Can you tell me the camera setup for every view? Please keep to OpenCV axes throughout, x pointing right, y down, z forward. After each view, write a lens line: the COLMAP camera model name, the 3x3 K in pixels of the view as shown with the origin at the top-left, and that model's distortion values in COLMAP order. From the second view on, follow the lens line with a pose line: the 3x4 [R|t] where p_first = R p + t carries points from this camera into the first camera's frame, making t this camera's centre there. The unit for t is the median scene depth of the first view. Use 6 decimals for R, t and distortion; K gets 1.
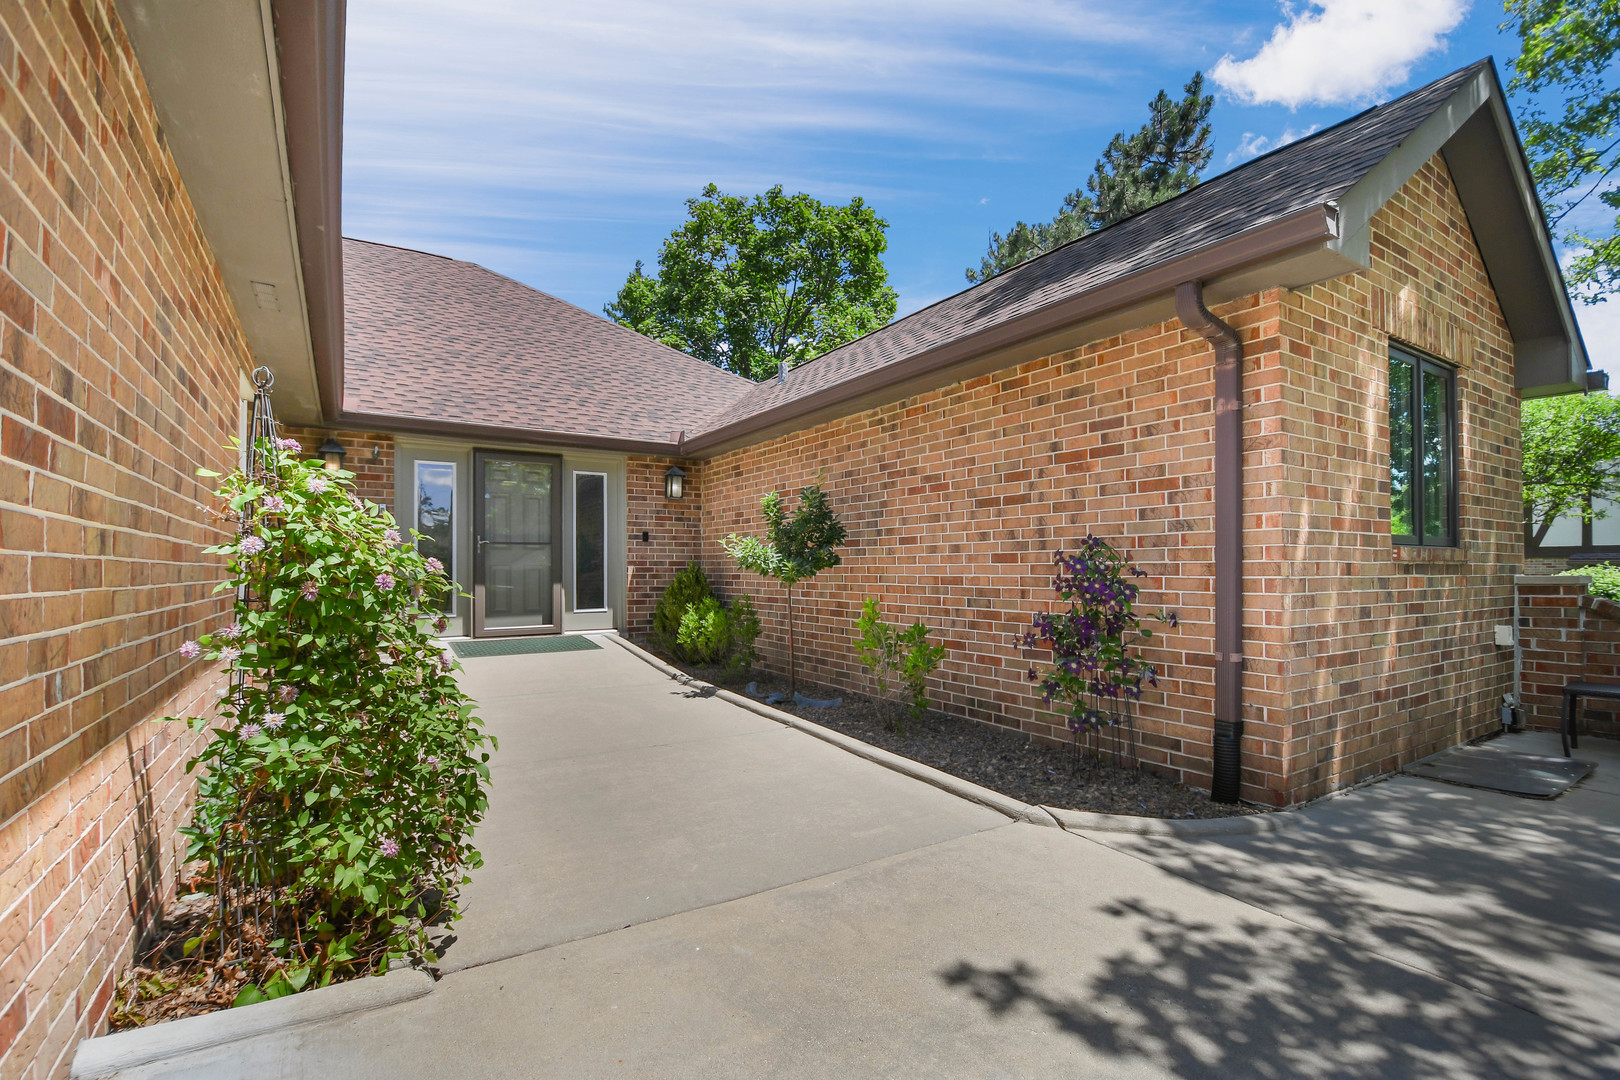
lens RADIAL K [[715.1, 0, 794.8], [0, 715.1, 558.3], [0, 0, 1]] dist [0.014953, -0.022692]
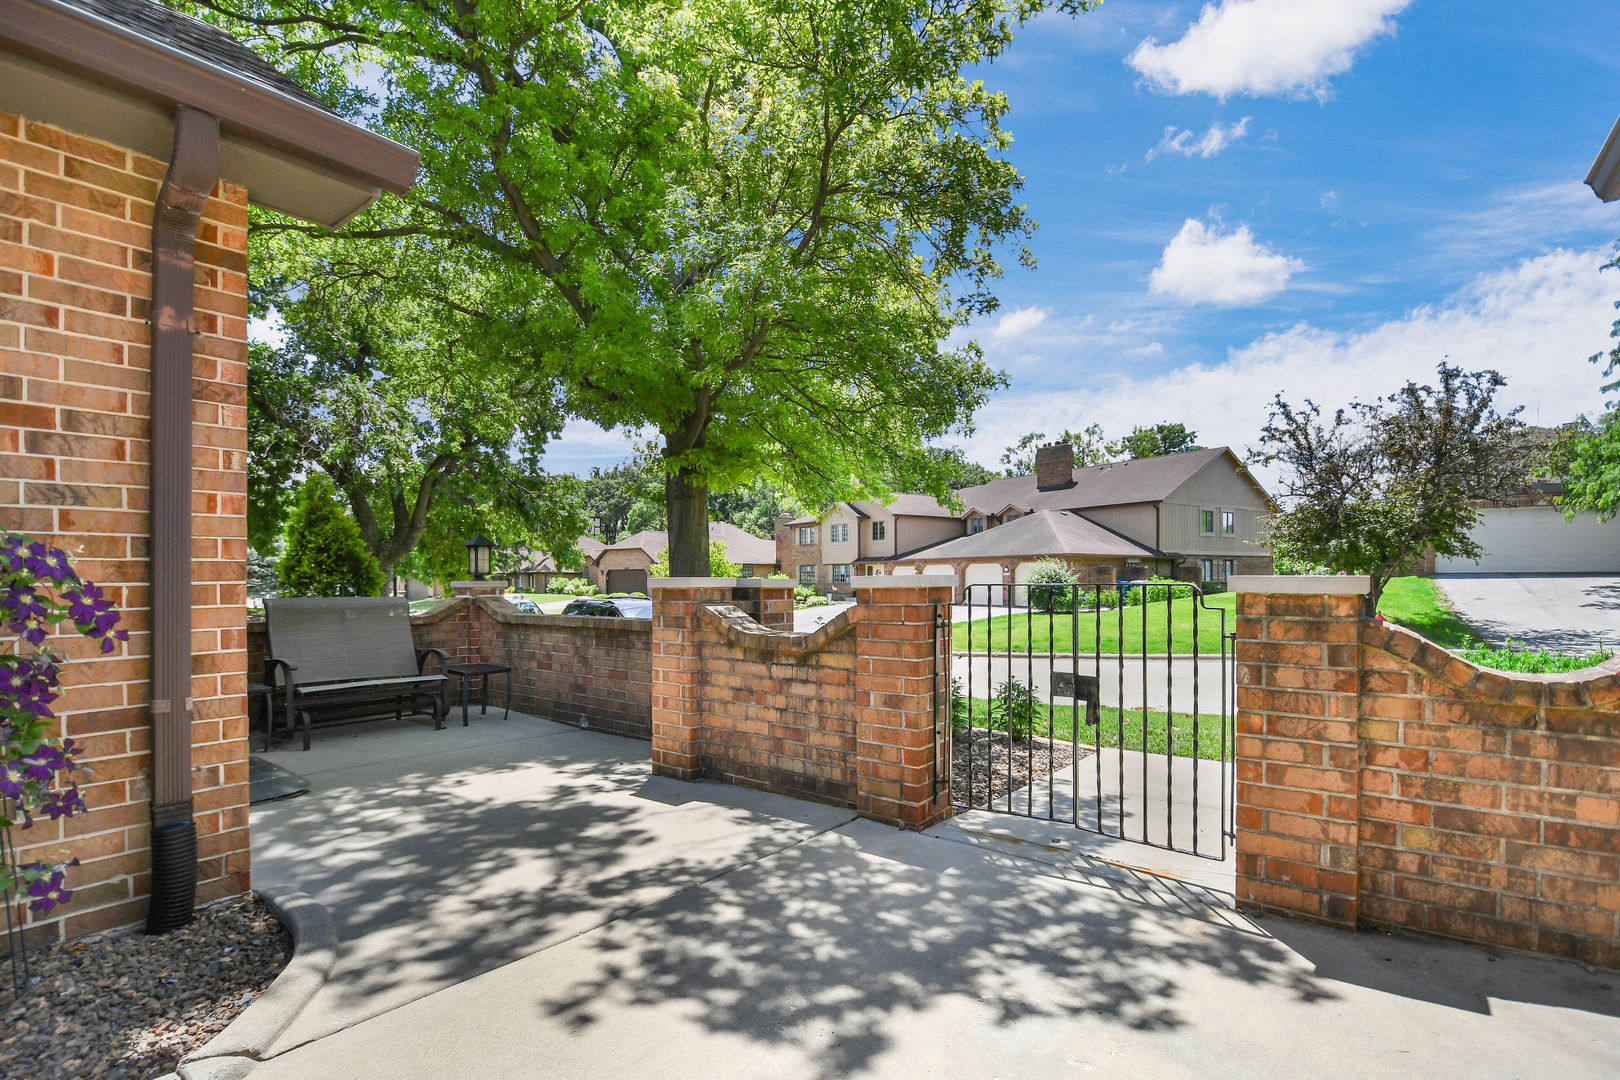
lens RADIAL K [[747.4, 0, 810.4], [0, 747.4, 577.2], [0, 0, 1]] dist [0.018861, 0.000177]
pose [[-0.321211, -0.008347, 0.946971, -0.349717], [-0.008447, 0.999947, 0.005949, 0.017517], [-0.946970, -0.006088, -0.321264, 0.952215]]
